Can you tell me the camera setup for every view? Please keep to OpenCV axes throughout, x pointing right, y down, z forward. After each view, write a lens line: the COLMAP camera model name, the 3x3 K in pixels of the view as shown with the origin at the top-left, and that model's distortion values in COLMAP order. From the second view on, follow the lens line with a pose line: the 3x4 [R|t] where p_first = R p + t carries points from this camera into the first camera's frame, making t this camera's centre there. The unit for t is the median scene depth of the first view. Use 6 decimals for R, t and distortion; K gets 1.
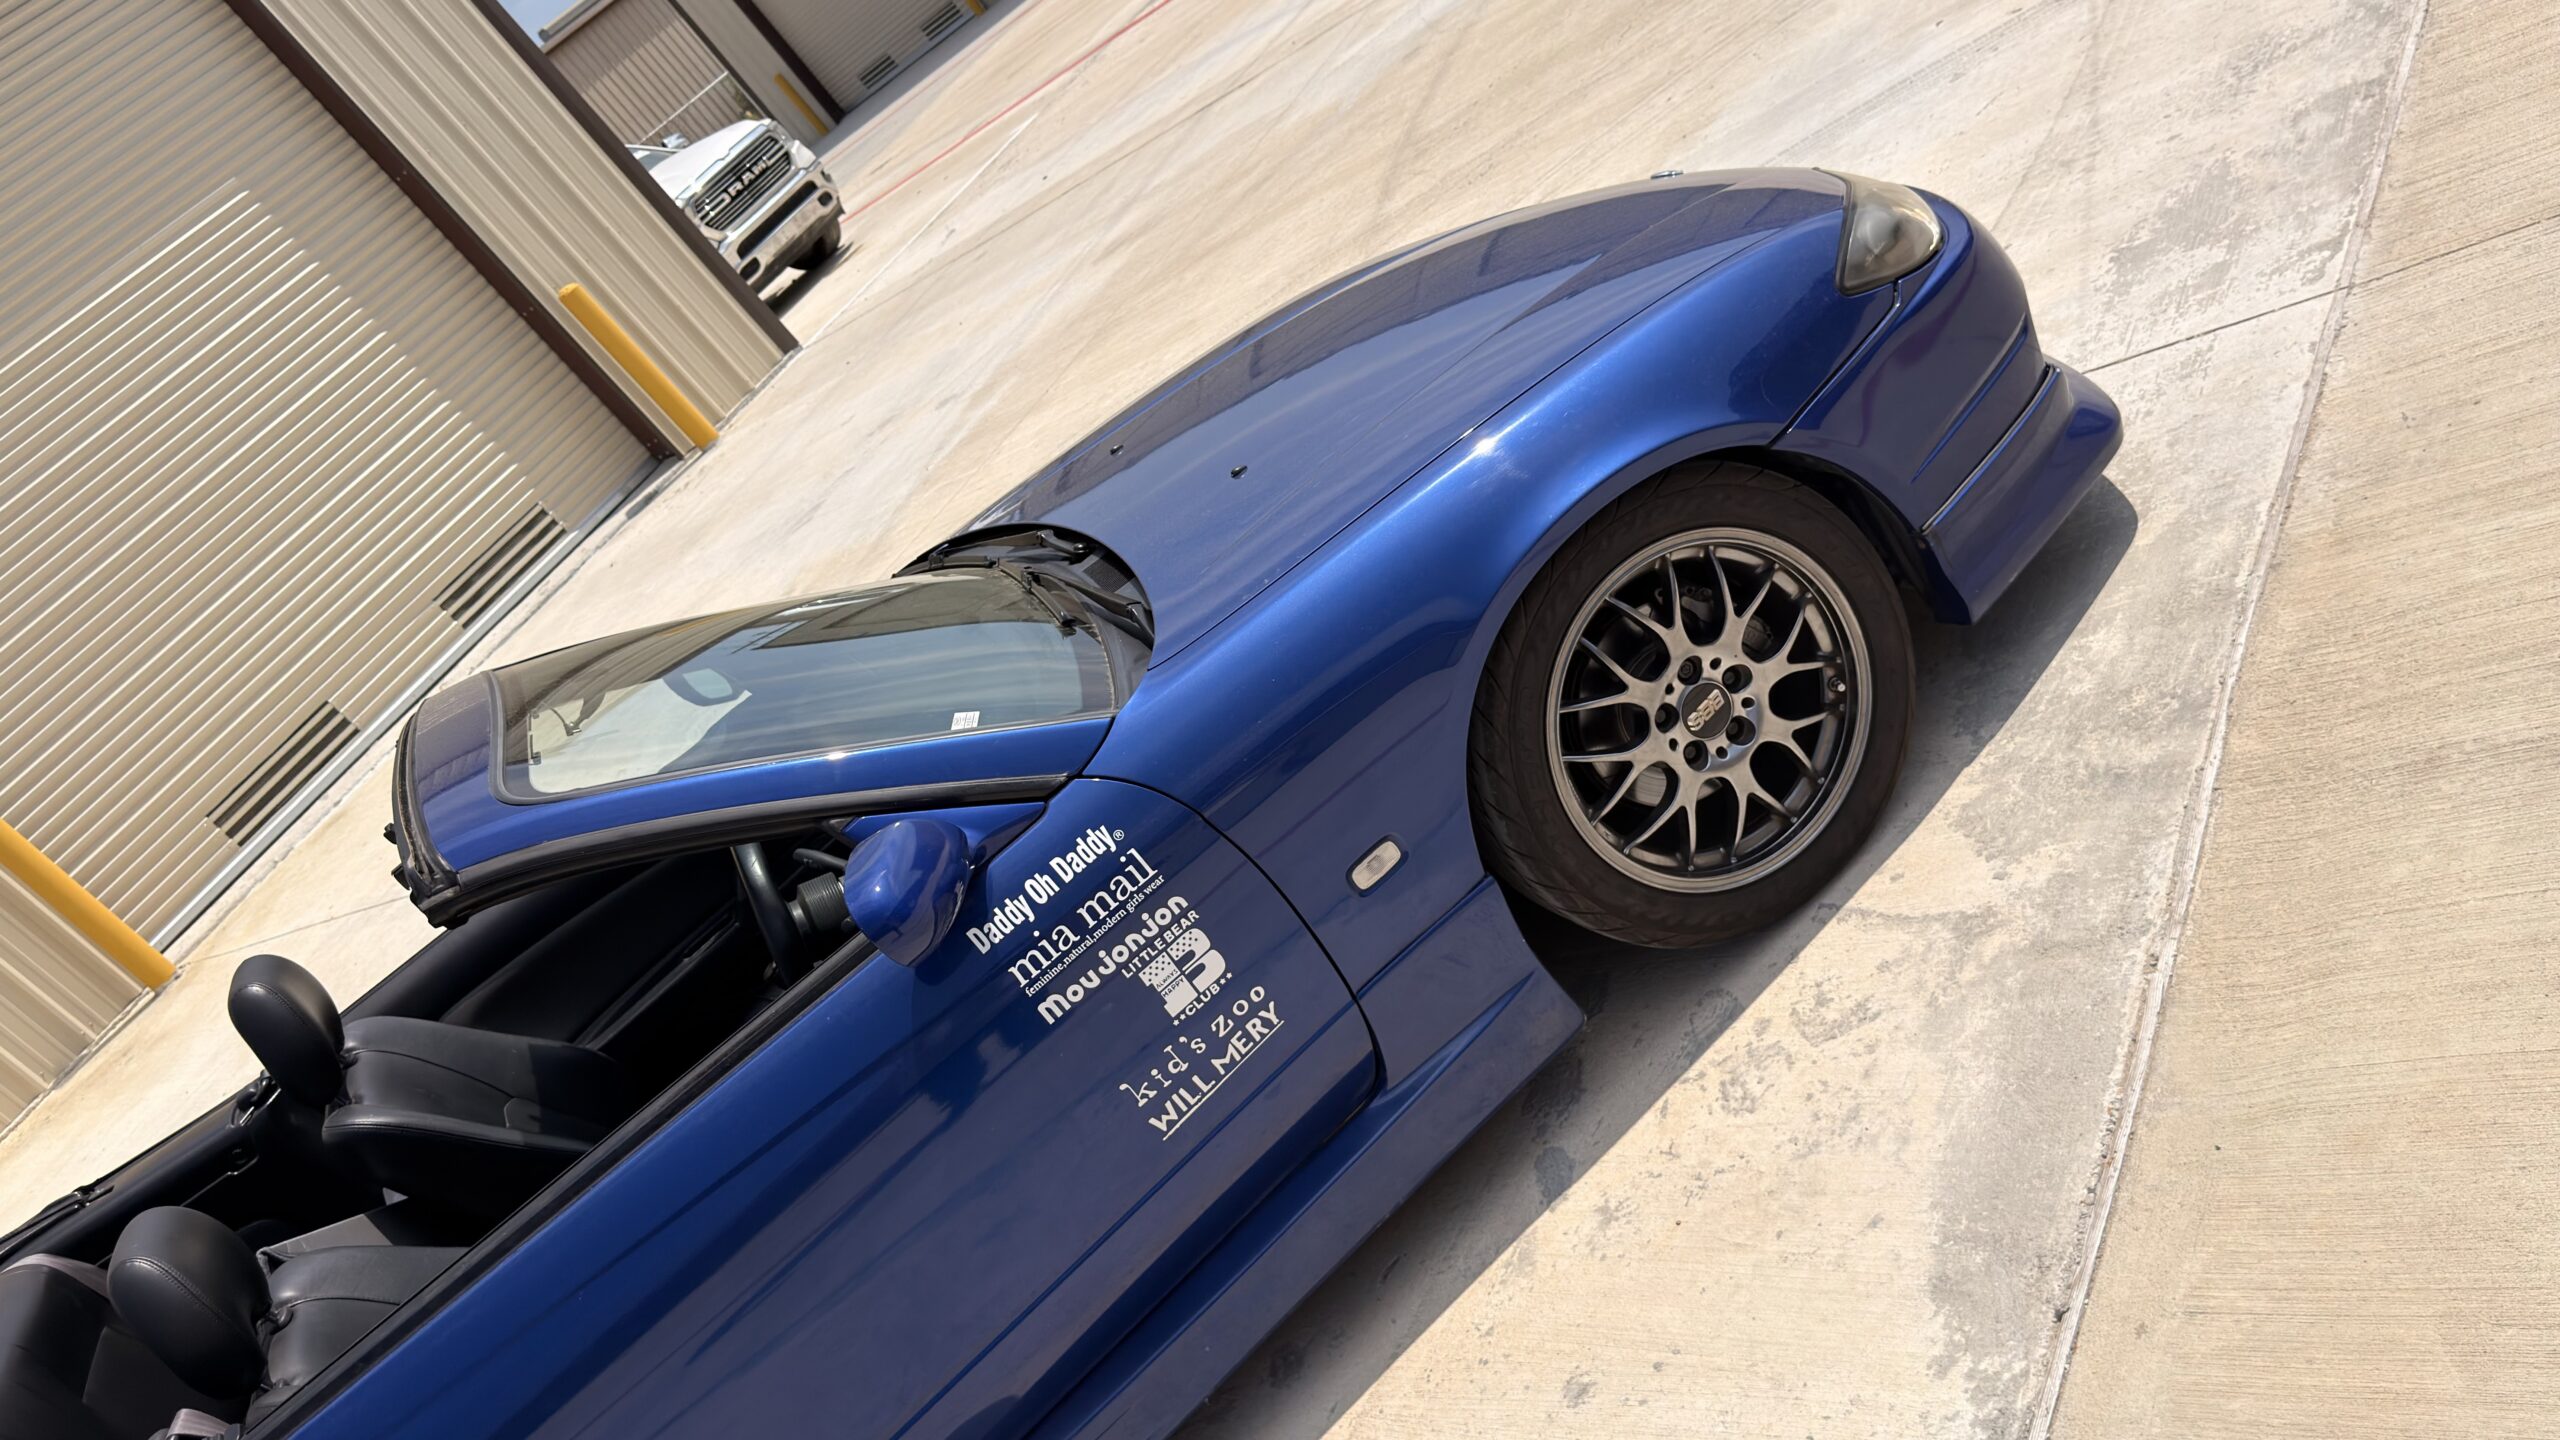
lens RADIAL K [[2094.3, 0, 1278.7], [0, 2094.3, 733.0], [0, 0, 1]] dist [0.158084, -0.318068]
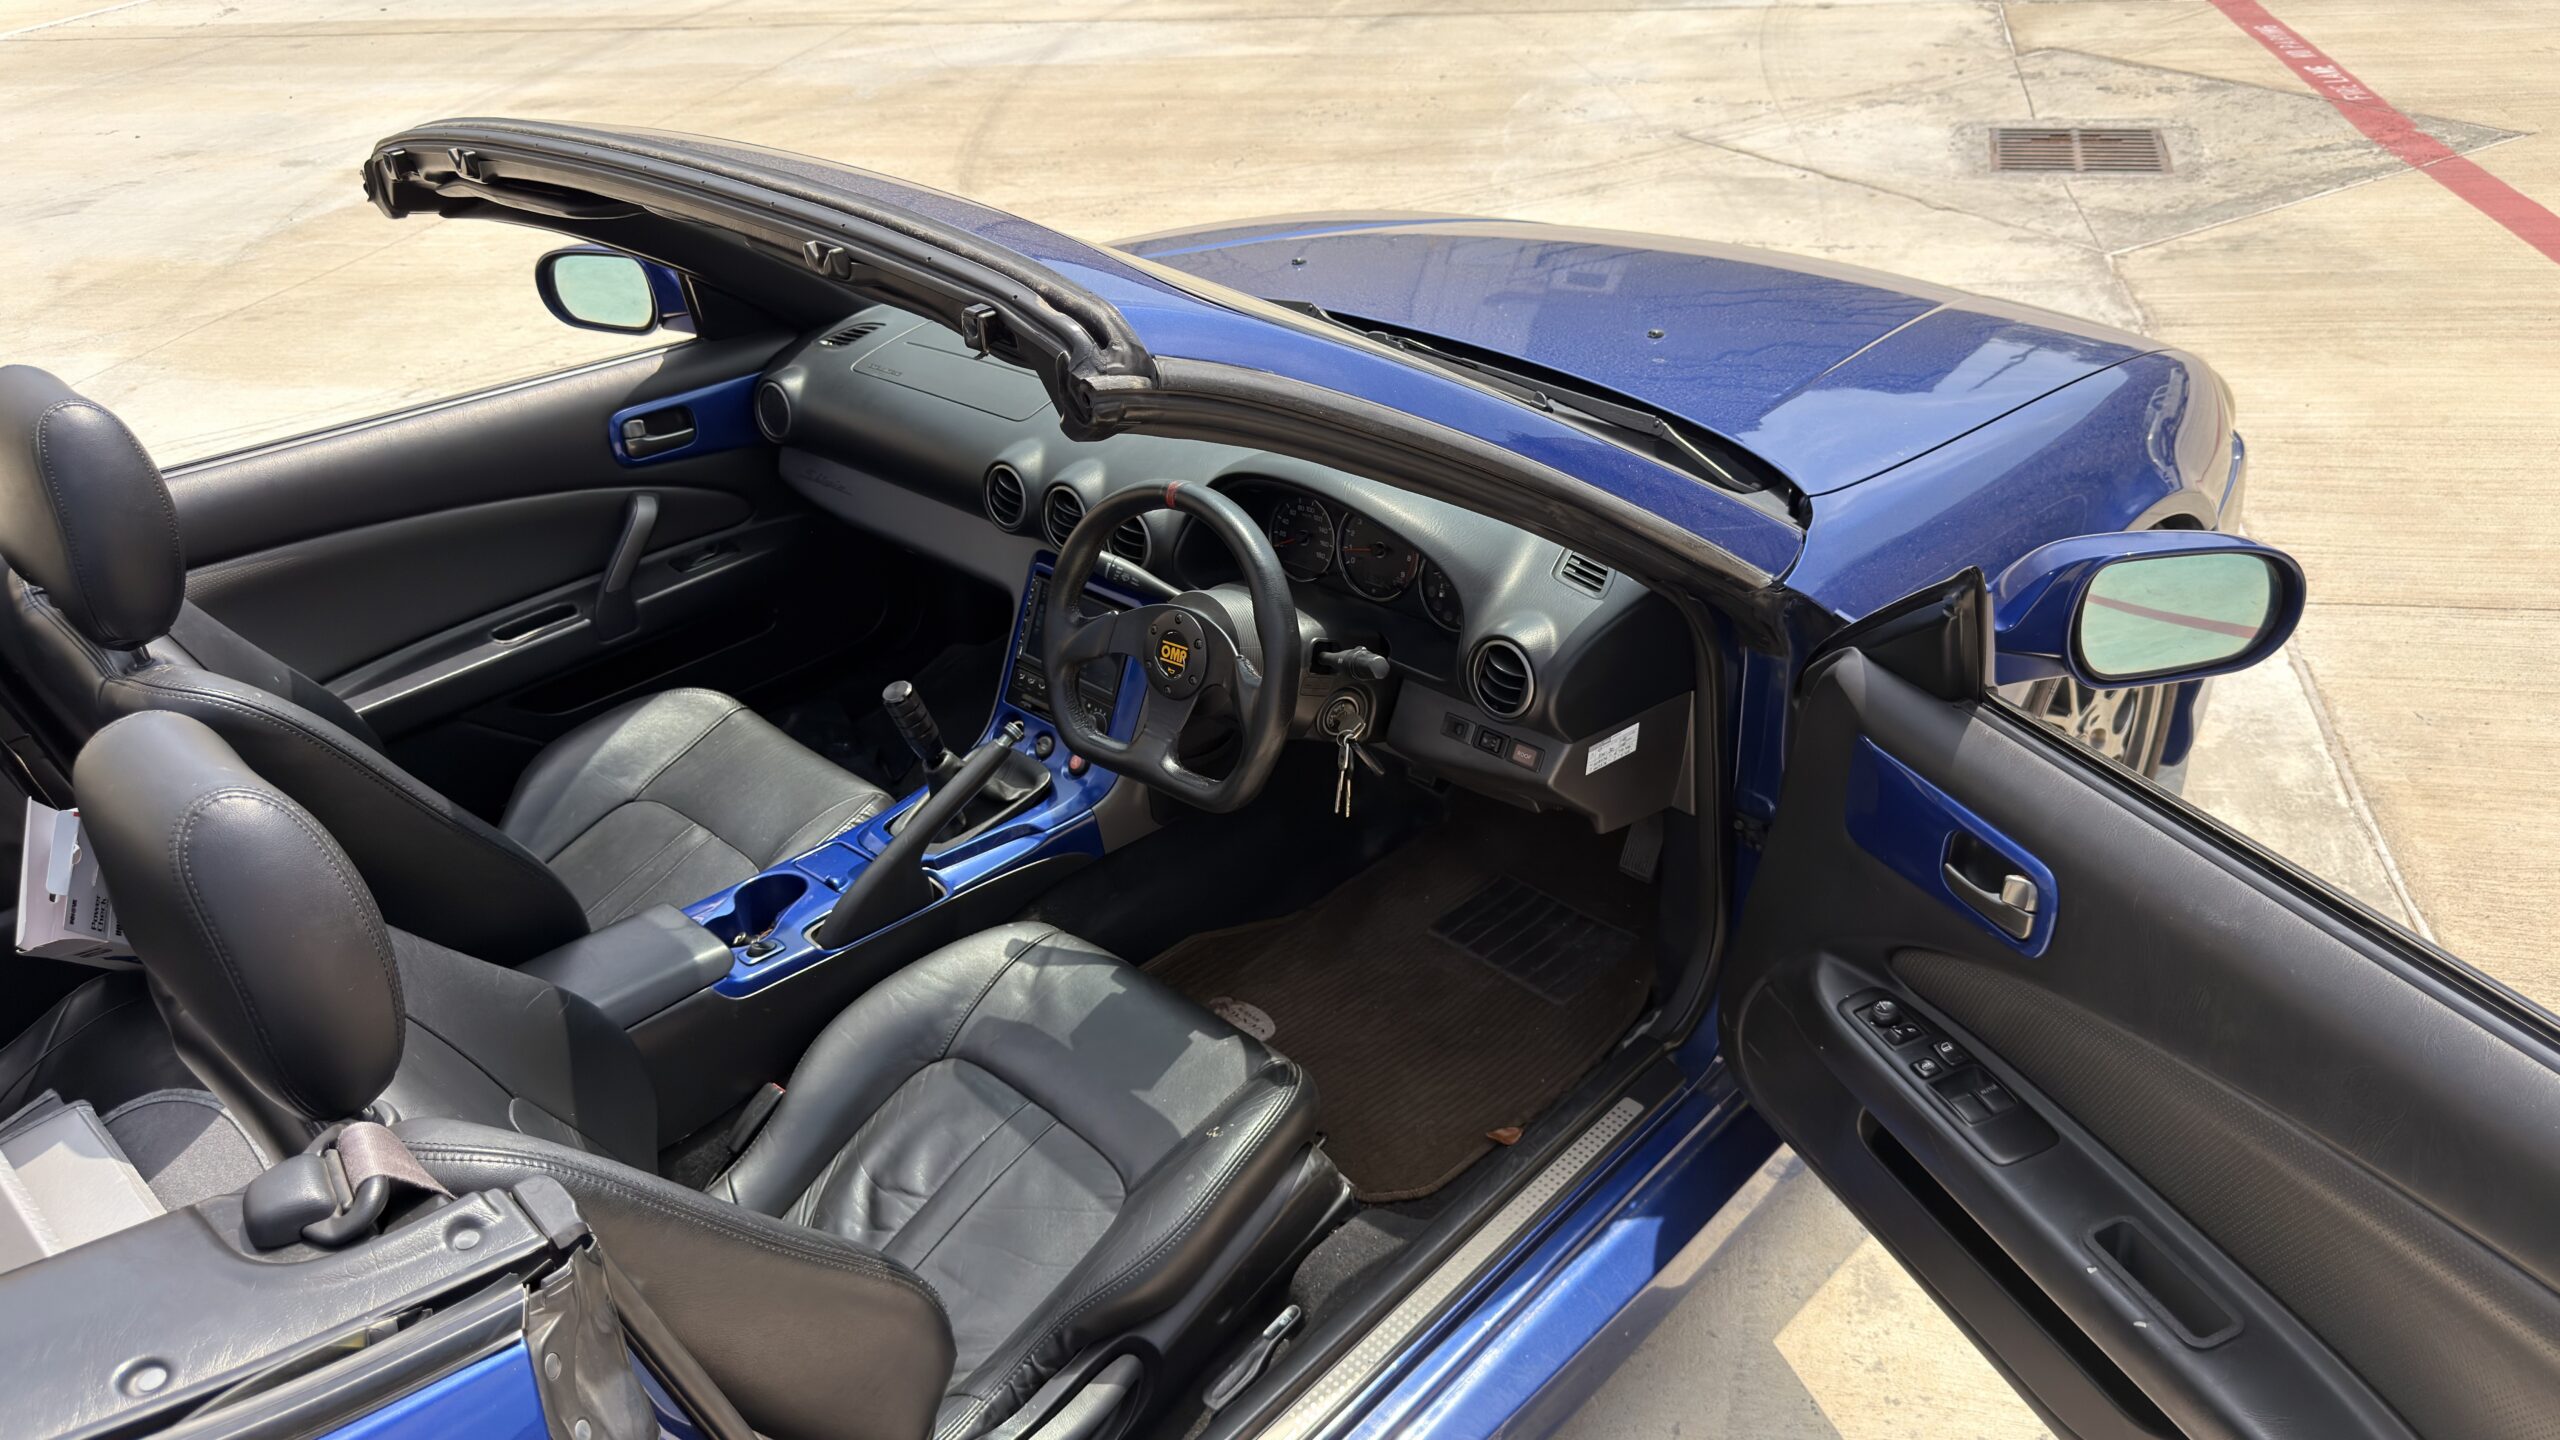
lens RADIAL K [[1803.6, 0, 1260.0], [0, 1803.6, 731.4], [0, 0, 1]] dist [0.021853, -0.033962]
pose [[0.795147, 0.326846, 0.510795, -0.535578], [-0.295734, 0.944368, -0.143915, 0.210539], [-0.529417, -0.036626, 0.847571, 0.492672]]
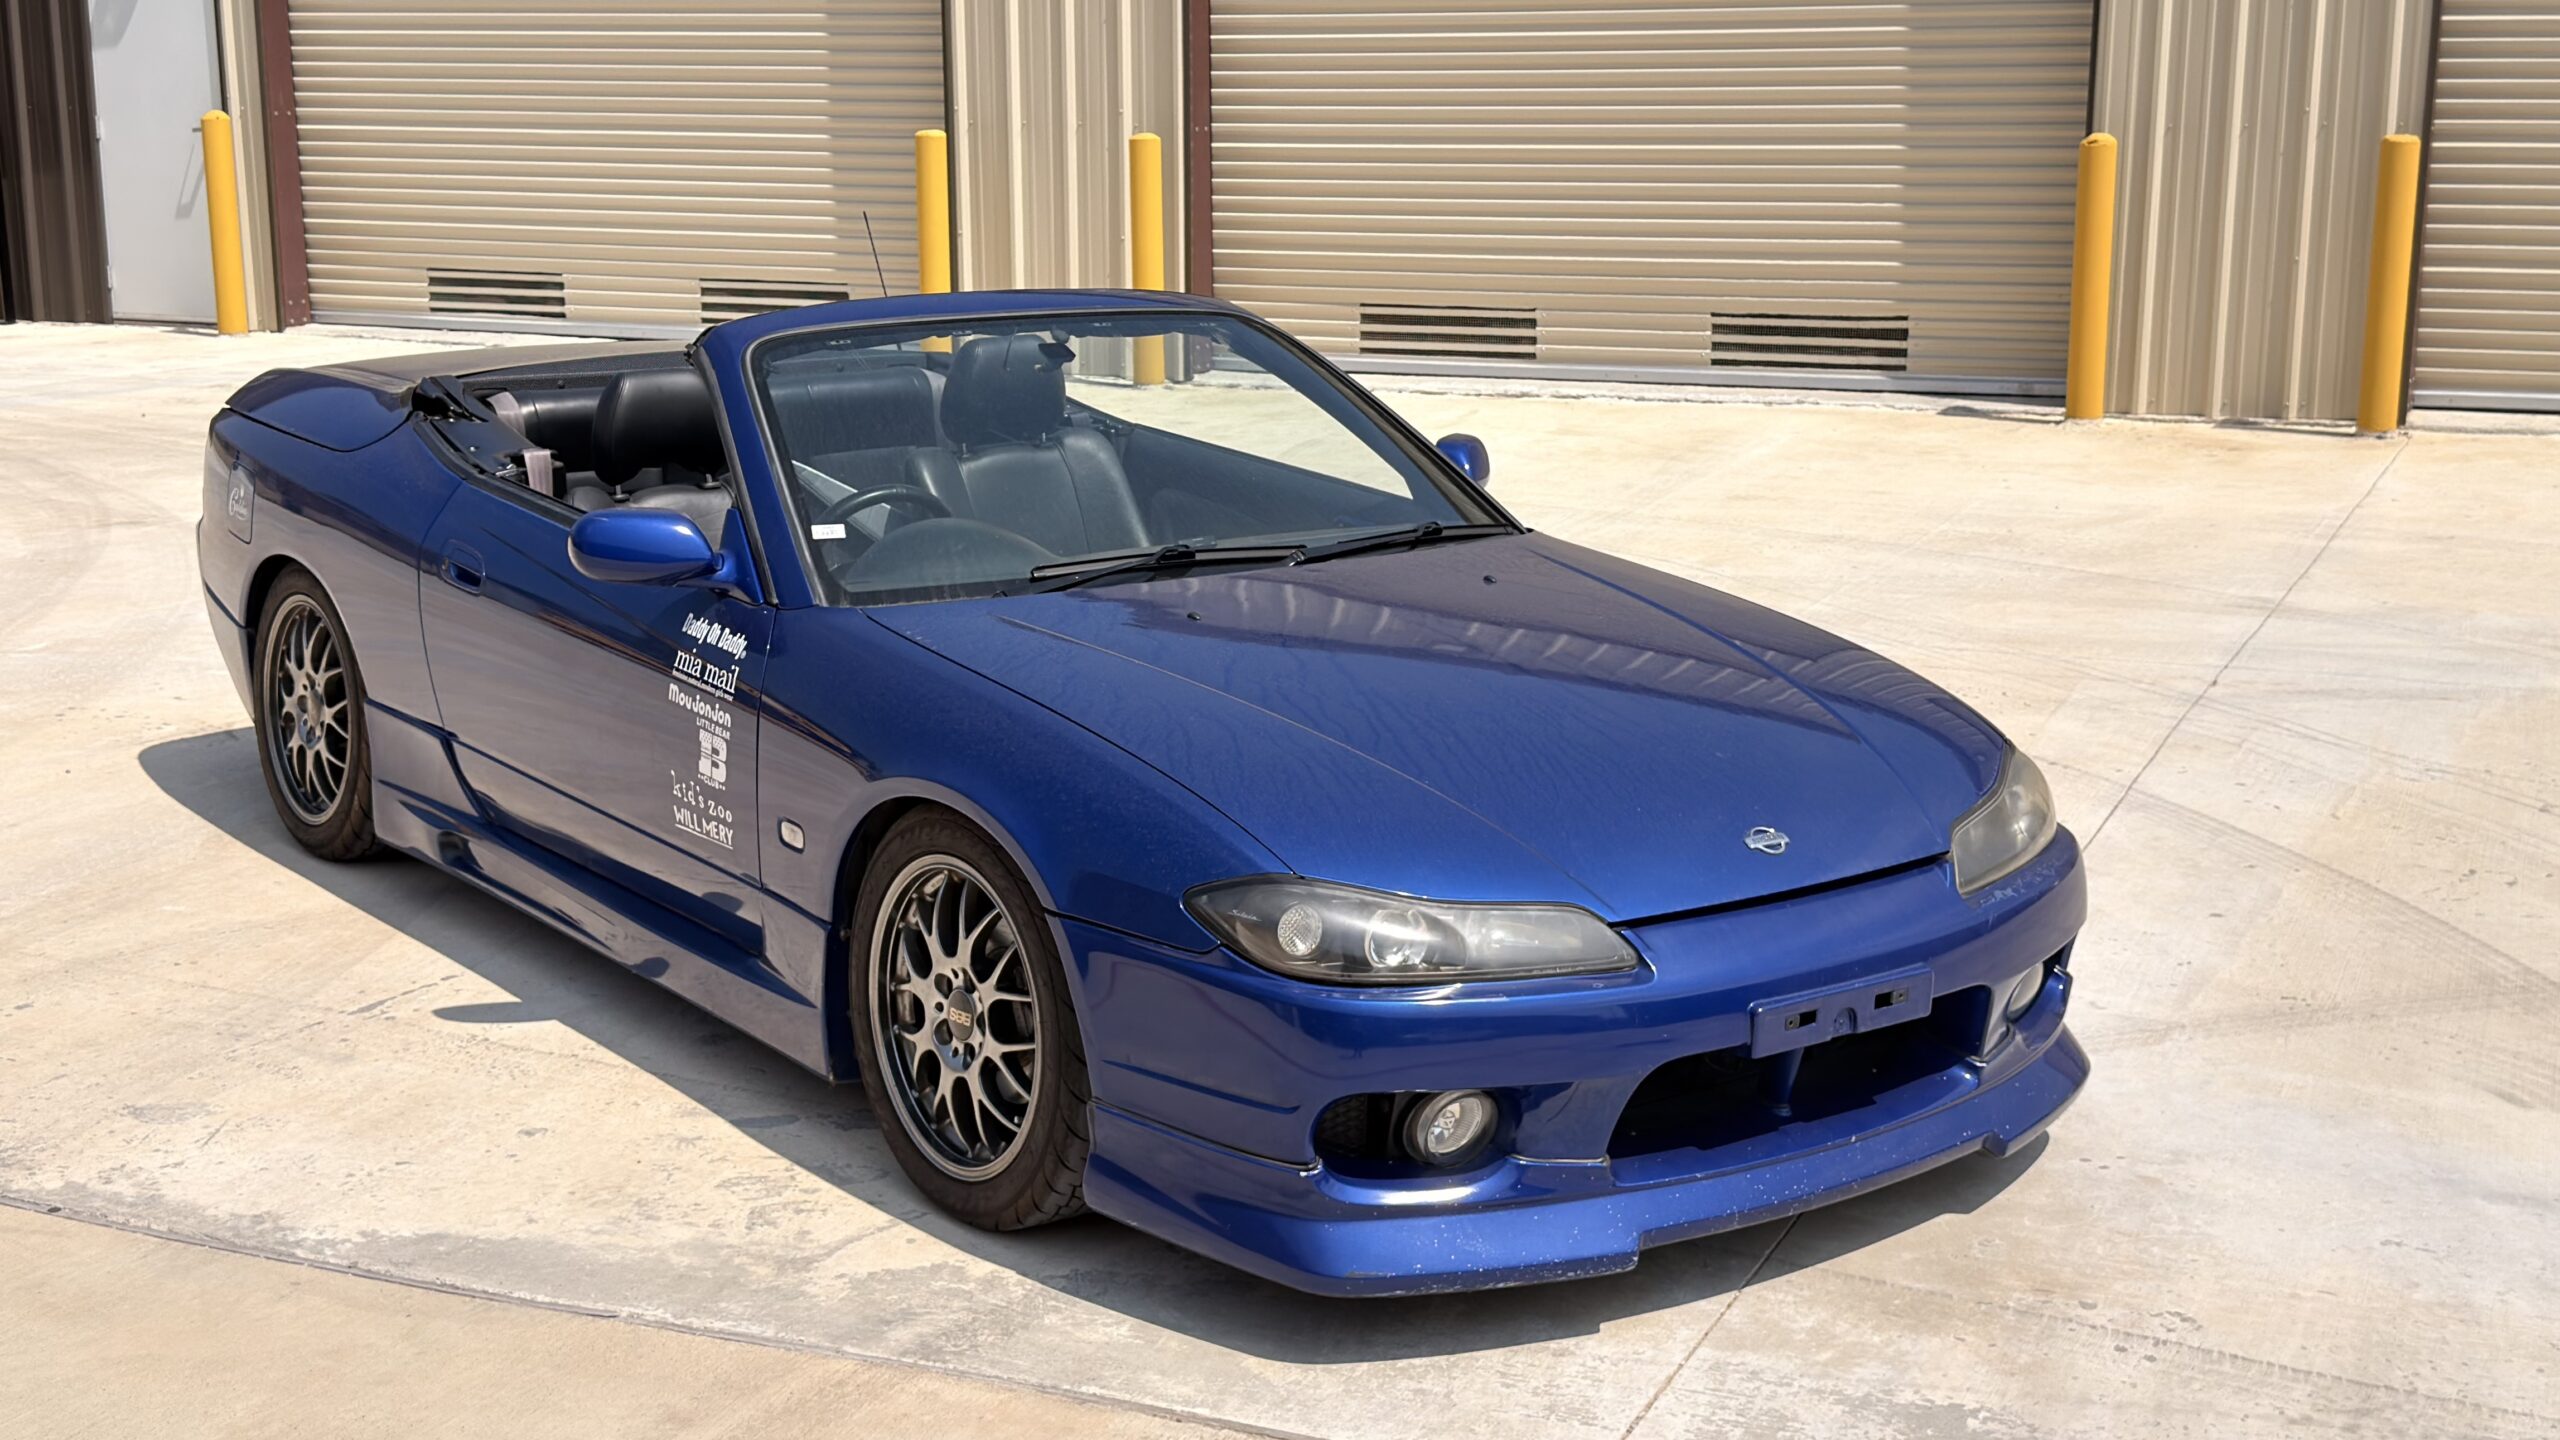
lens RADIAL K [[3126.7, 0, 1280.0], [0, 3126.7, 720.0], [0, 0, 1]] dist [0.124104, -0.023669]
pose [[0.140734, 0.747974, -0.648636, 1.209962], [-0.548906, 0.604192, 0.577628, -1.180966], [0.823952, 0.274748, 0.495598, 0.273599]]
